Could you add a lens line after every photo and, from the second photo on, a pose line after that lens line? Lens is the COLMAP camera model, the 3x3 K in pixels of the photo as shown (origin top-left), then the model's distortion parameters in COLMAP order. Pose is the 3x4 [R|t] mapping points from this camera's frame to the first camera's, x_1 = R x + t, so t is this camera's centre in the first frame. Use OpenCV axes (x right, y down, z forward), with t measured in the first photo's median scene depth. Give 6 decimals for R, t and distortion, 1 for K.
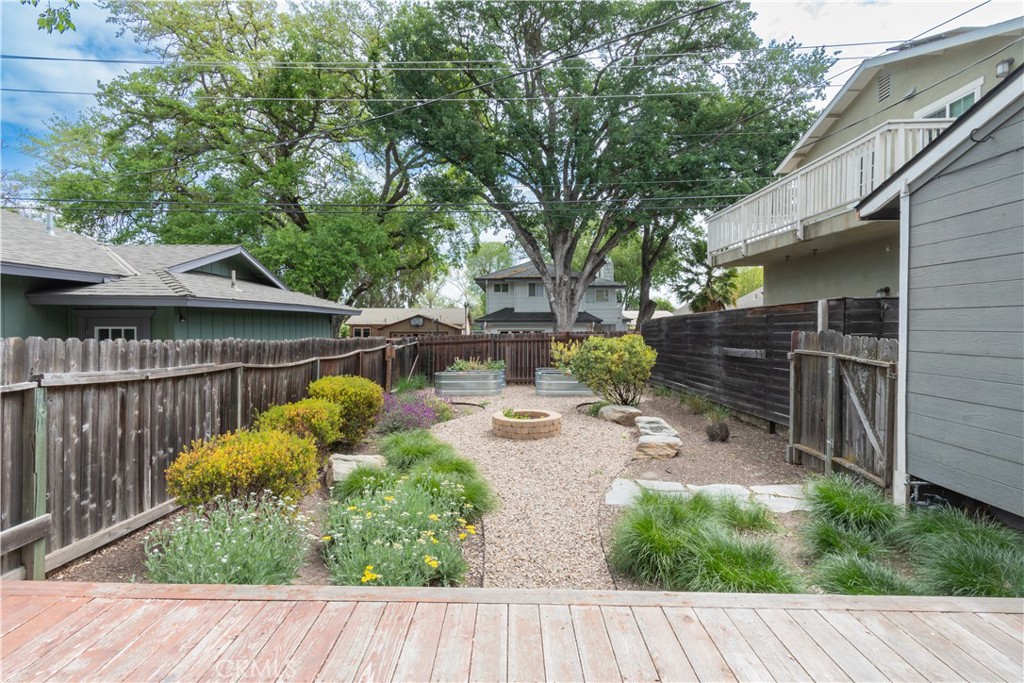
lens RADIAL K [[497.8, 0, 506.3], [0, 497.8, 336.0], [0, 0, 1]] dist [-0.000190, -0.001380]
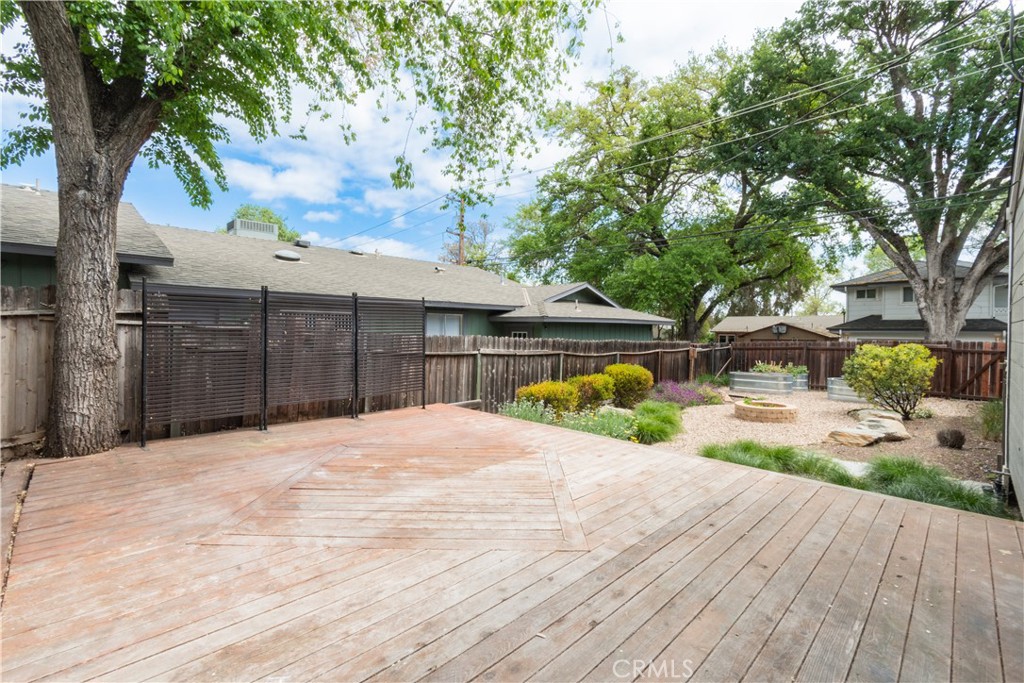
lens RADIAL K [[481.5, 0, 514.7], [0, 481.5, 331.4], [0, 0, 1]] dist [0.002550, 0.000225]
pose [[0.721279, 0.007911, -0.692600, 0.196148], [-0.023707, 0.999631, -0.013270, 0.002179], [0.692239, 0.025991, 0.721200, -0.148432]]
